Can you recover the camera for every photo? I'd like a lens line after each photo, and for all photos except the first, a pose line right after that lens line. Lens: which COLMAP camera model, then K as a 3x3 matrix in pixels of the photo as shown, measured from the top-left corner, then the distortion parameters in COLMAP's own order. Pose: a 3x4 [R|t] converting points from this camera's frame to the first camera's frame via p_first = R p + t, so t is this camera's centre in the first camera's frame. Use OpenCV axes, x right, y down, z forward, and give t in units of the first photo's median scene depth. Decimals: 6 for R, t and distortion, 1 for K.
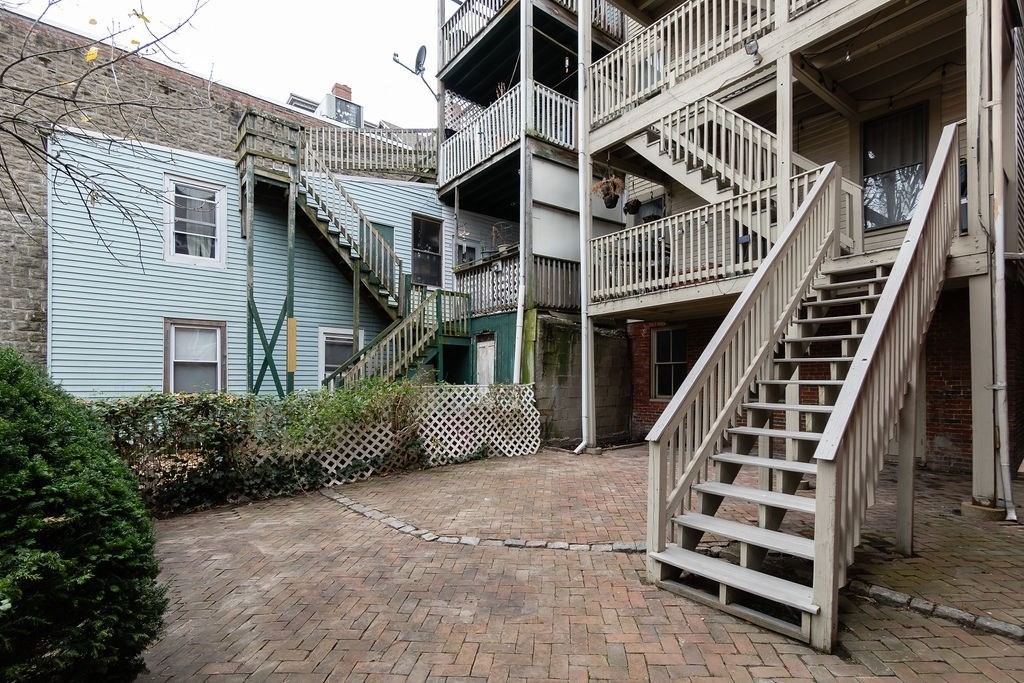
lens RADIAL K [[465.5, 0, 512.8], [0, 465.5, 384.3], [0, 0, 1]] dist [0.003983, -0.000009]
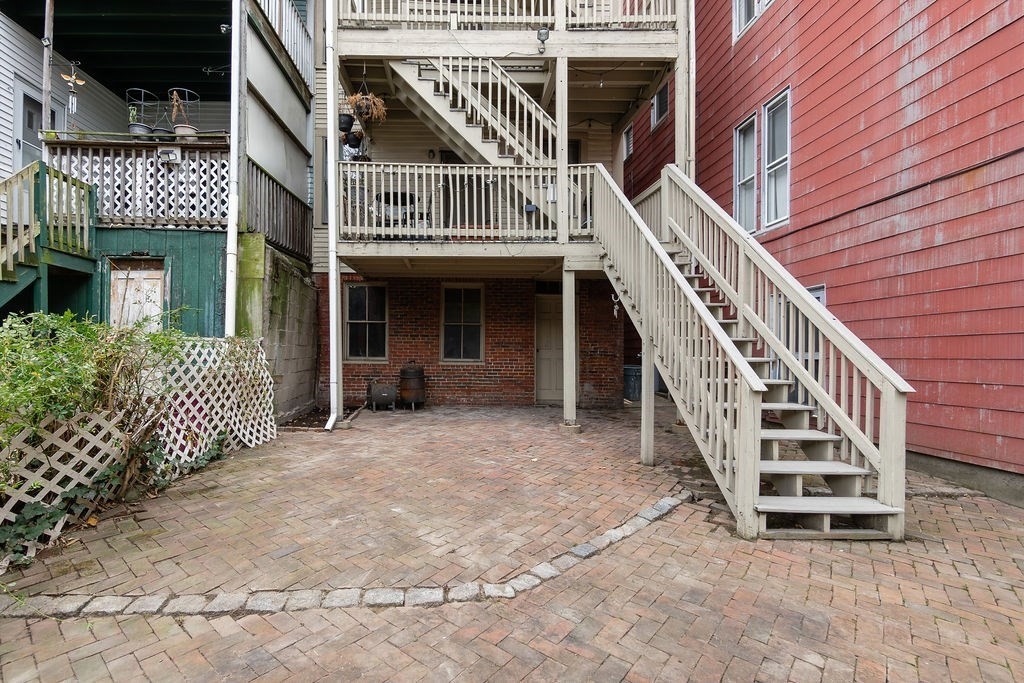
lens RADIAL K [[467.0, 0, 465.1], [0, 467.0, 348.3], [0, 0, 1]] dist [0.000372, 0.000268]
pose [[0.626140, 0.010334, 0.779642, -0.368311], [-0.006403, 0.999947, -0.008112, 0.018827], [-0.779684, 0.000087, 0.626173, 0.375855]]
